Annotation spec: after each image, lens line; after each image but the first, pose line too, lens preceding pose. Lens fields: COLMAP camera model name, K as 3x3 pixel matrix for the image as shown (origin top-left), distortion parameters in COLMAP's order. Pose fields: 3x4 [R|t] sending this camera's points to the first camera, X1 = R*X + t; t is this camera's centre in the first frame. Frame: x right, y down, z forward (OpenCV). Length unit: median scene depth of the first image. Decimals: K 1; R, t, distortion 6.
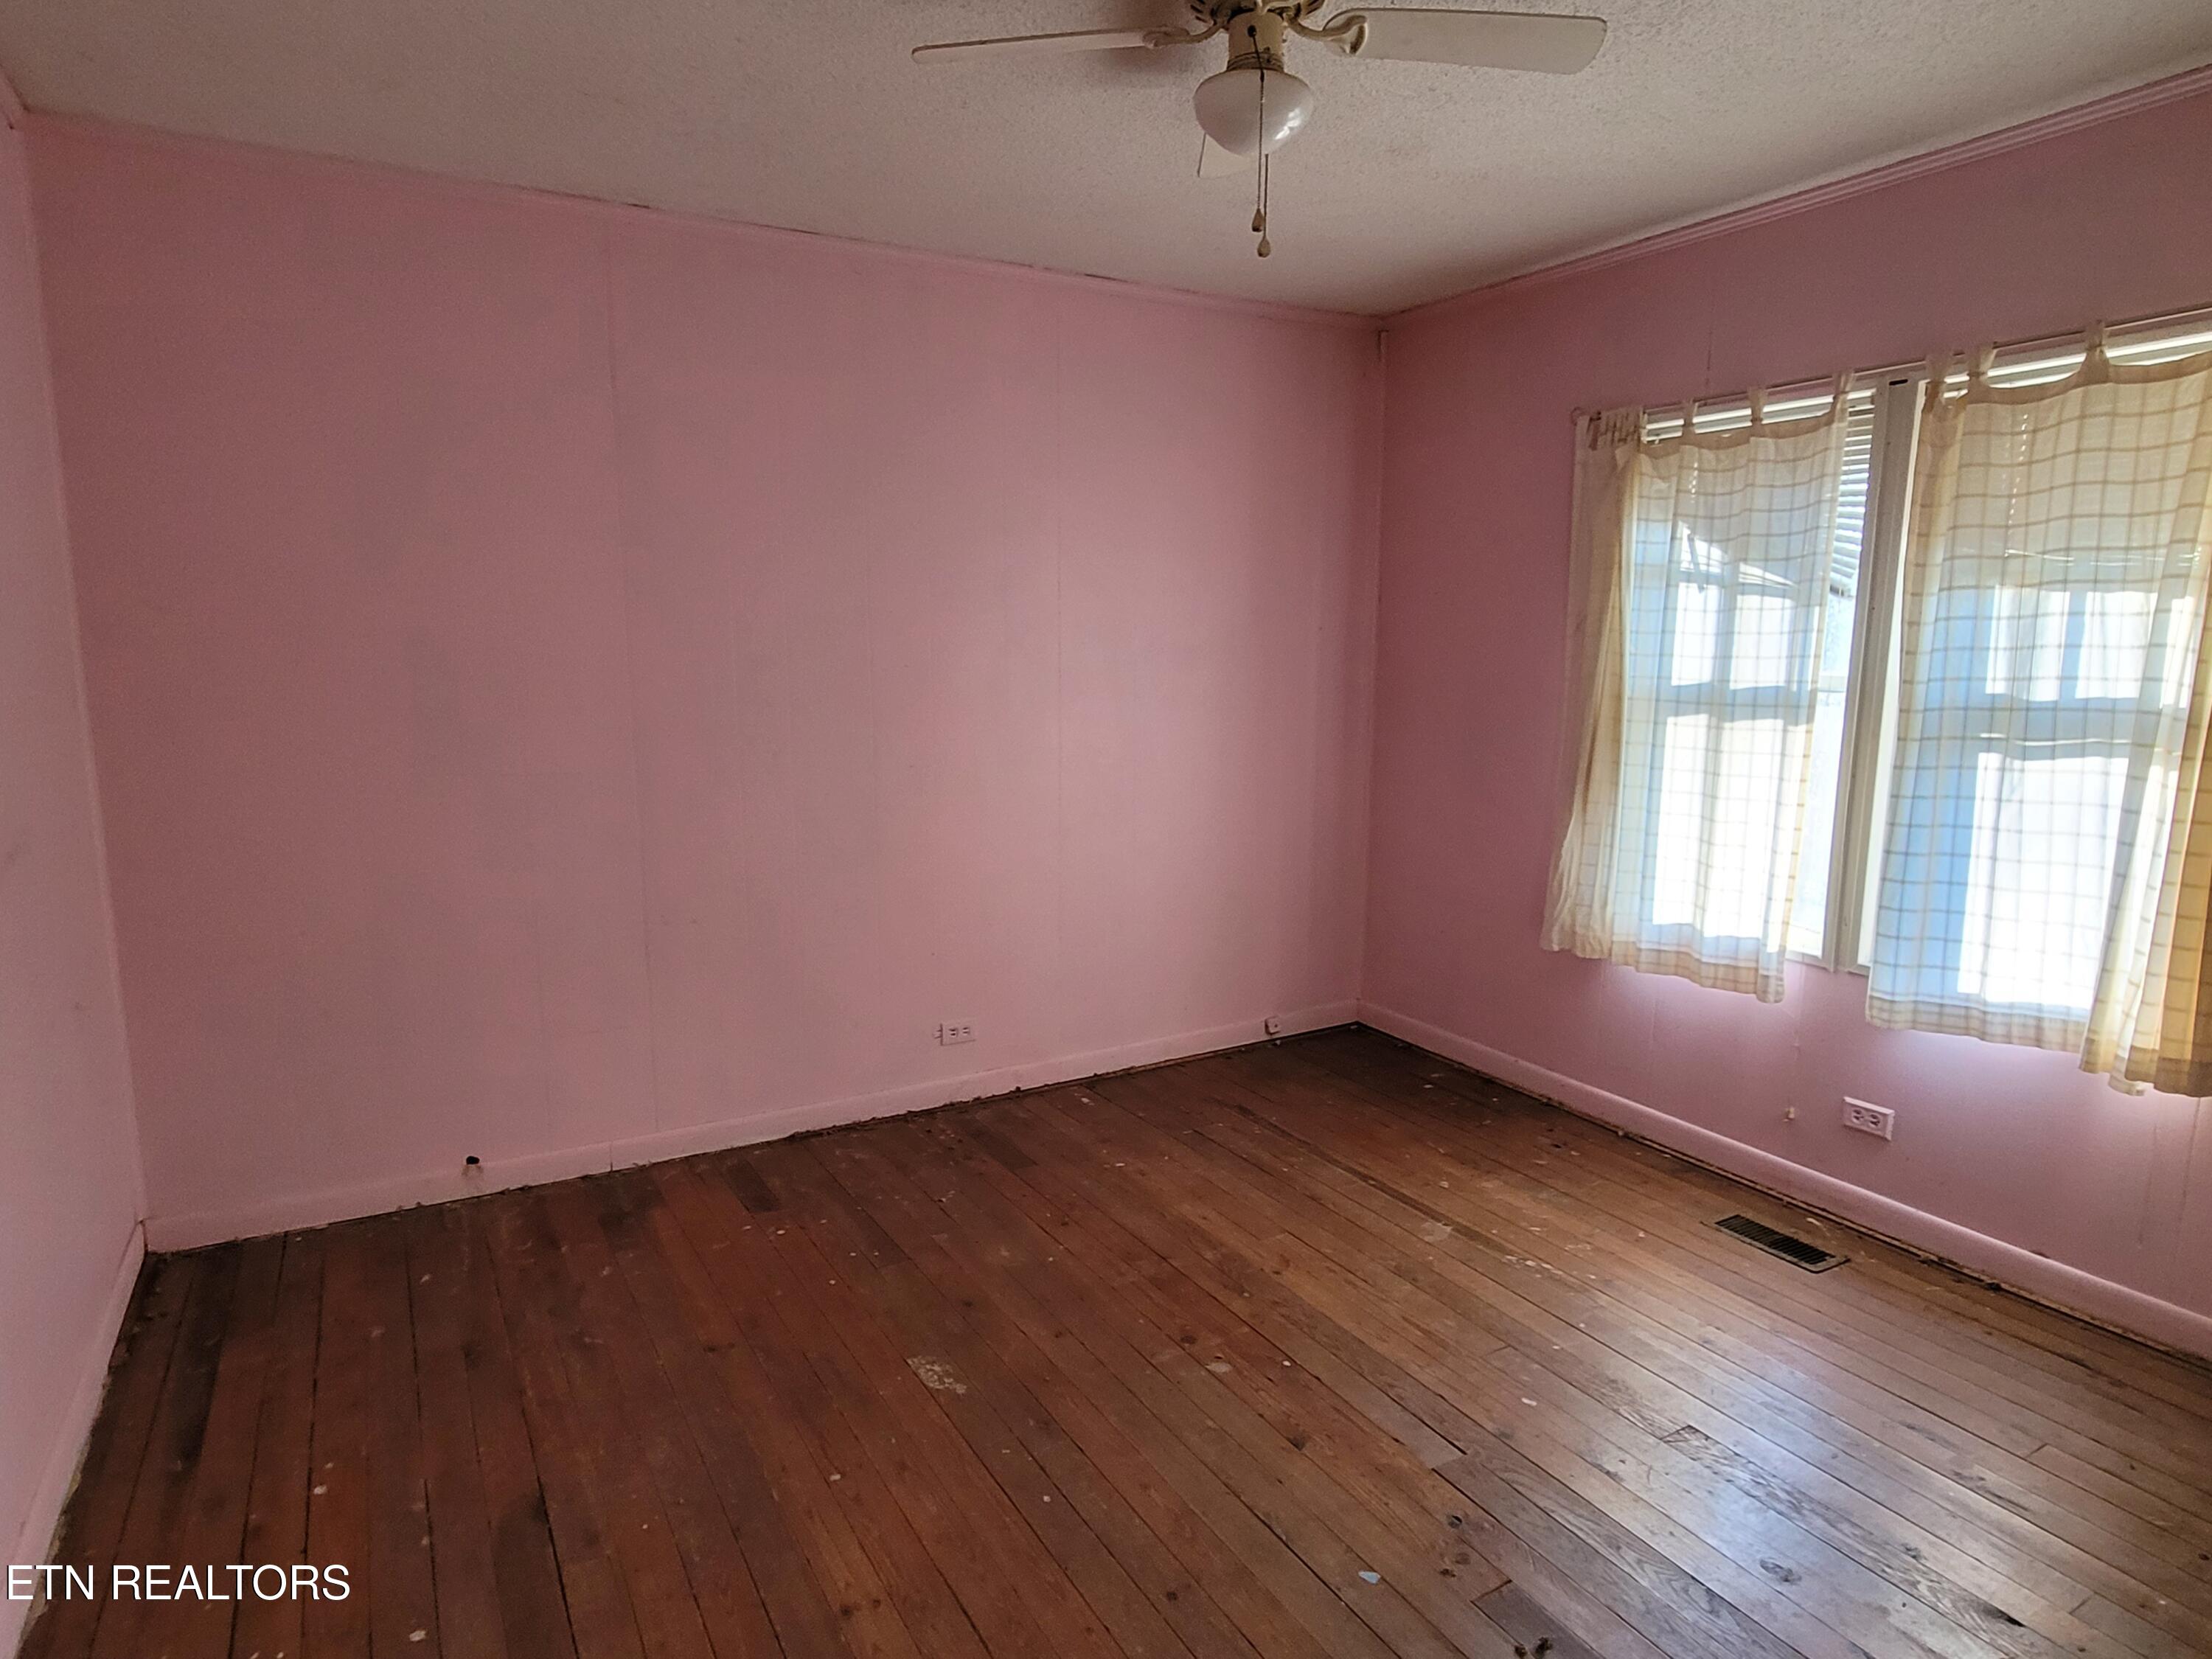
lens RADIAL K [[1283.6, 0, 1106.0], [0, 1283.6, 829.5], [0, 0, 1]] dist [0.007362, -0.004707]
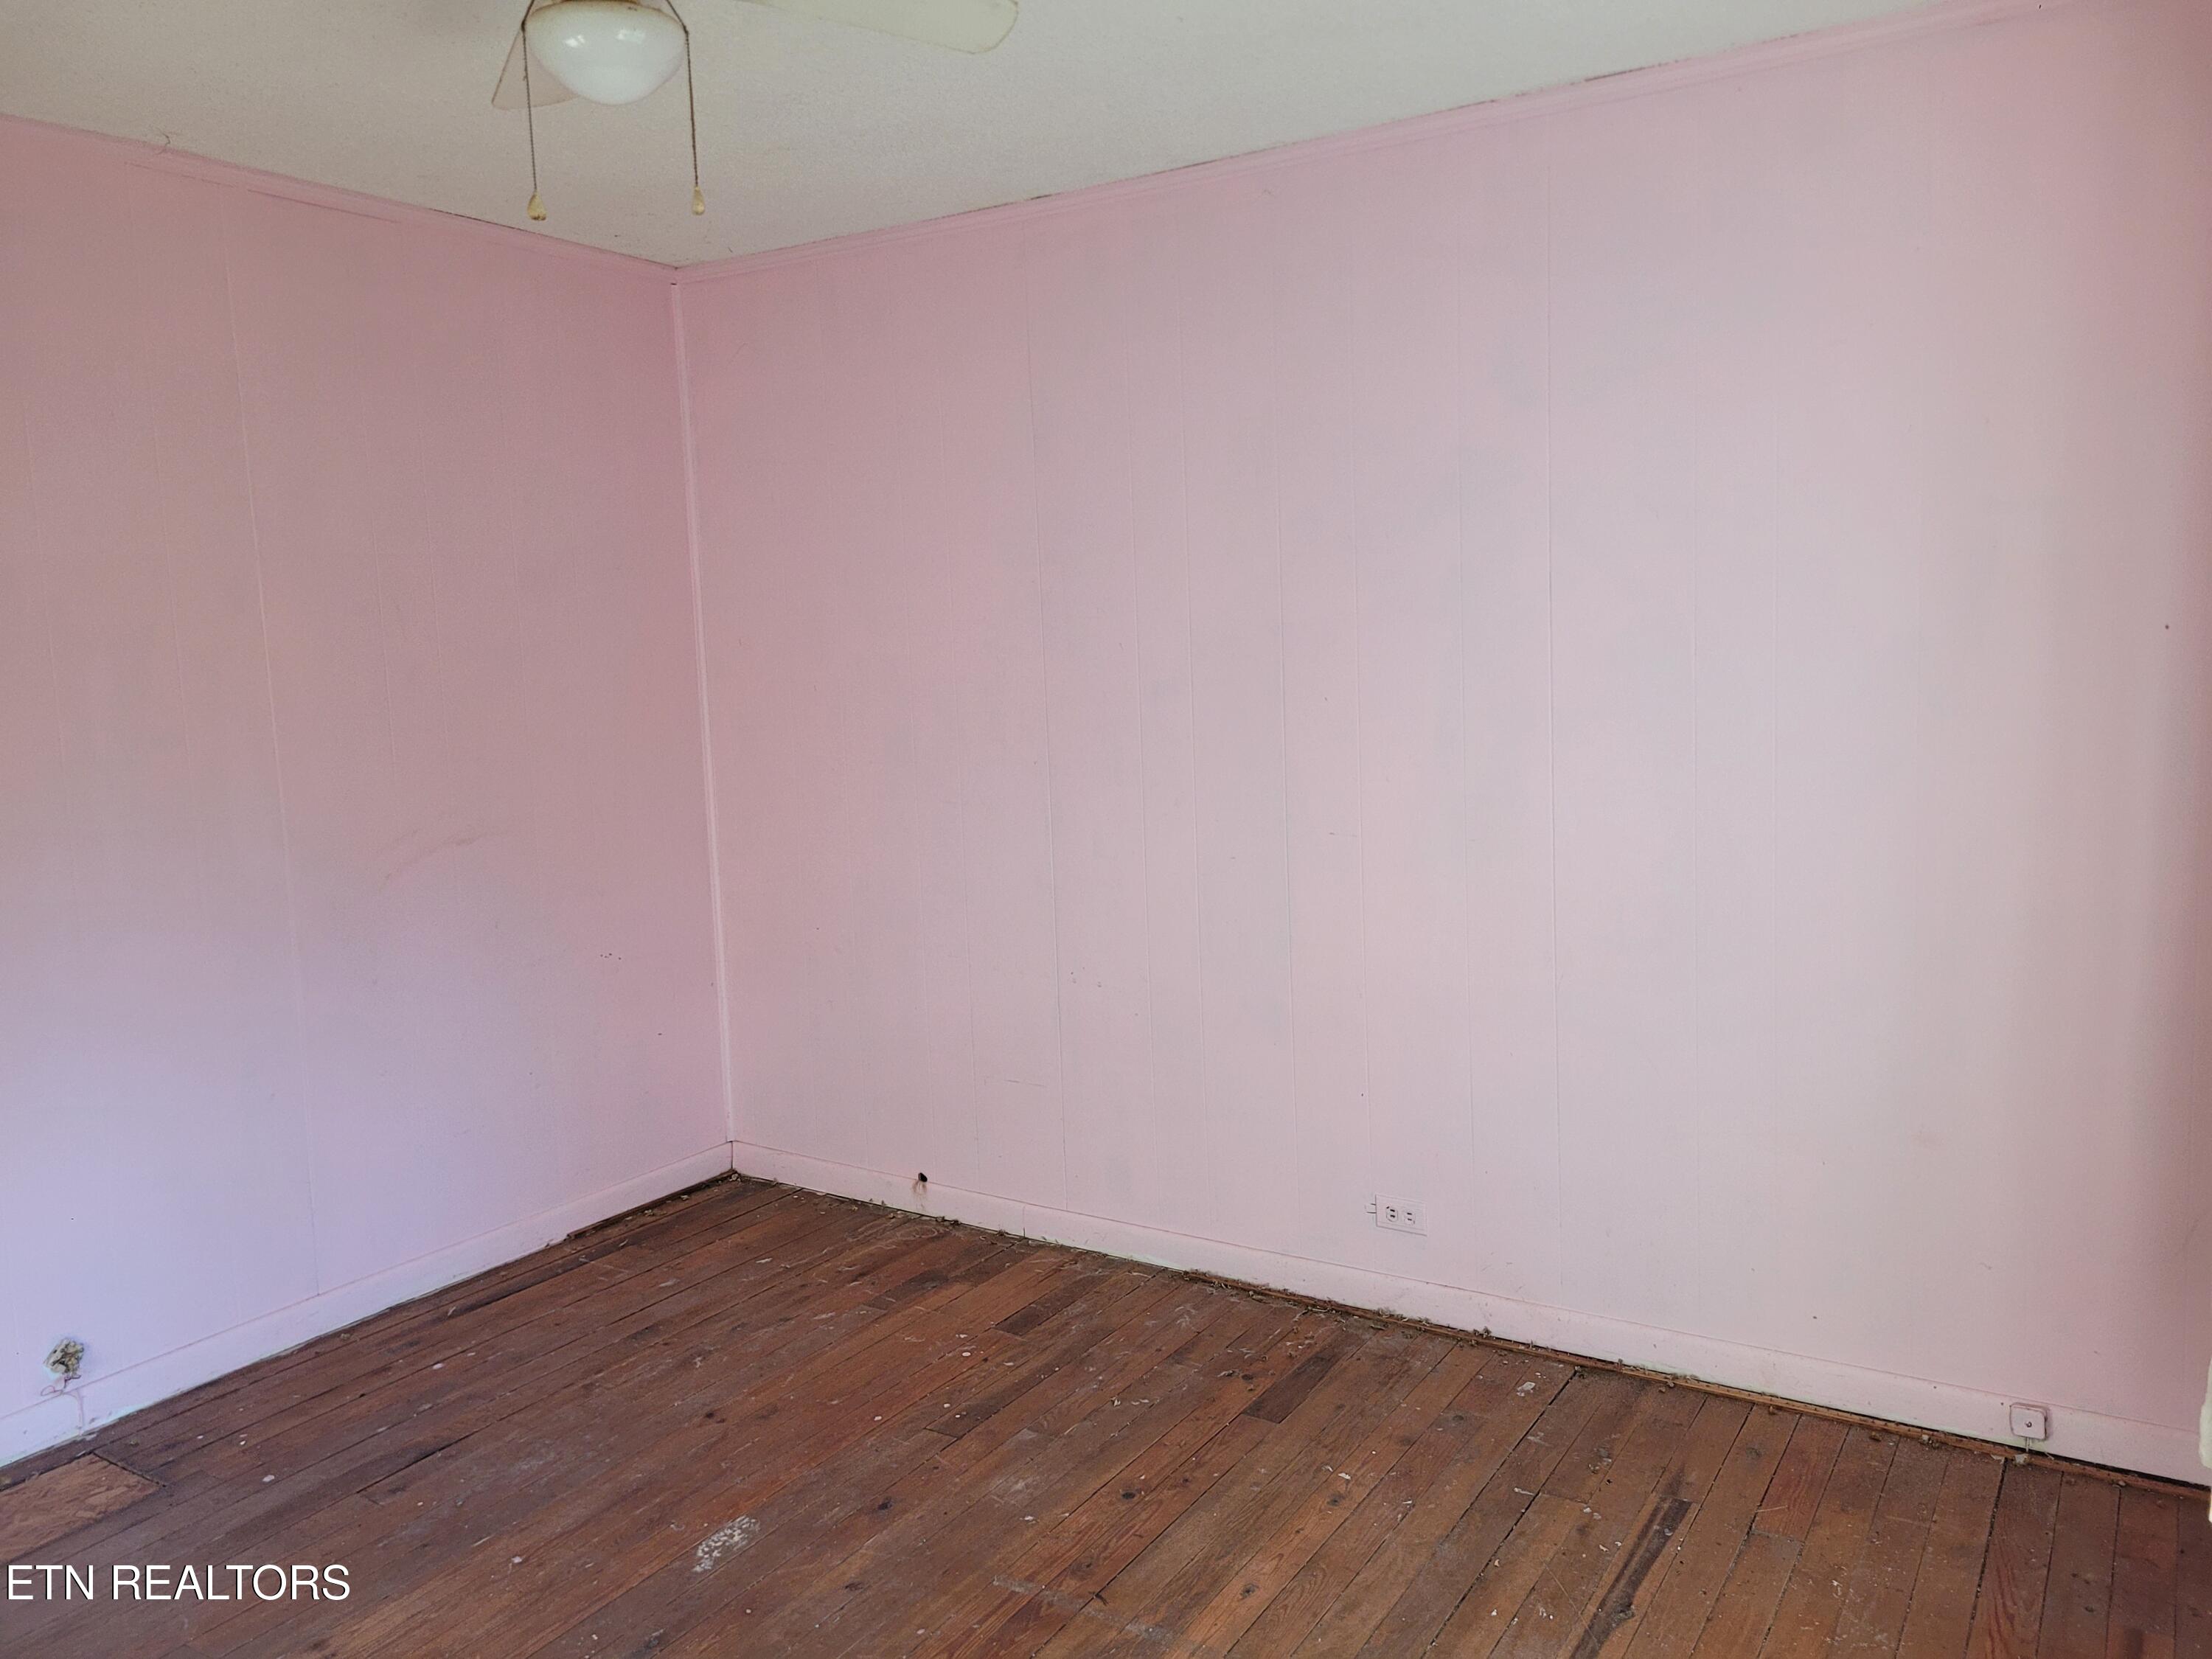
lens RADIAL K [[1642.4, 0, 1106.0], [0, 1642.4, 829.5], [0, 0, 1]] dist [0.058126, 0.000793]
pose [[0.468408, 0.099932, -0.877842, 0.688418], [-0.096280, 0.993439, 0.061717, -0.109161], [0.878250, 0.055610, 0.474956, 0.497084]]
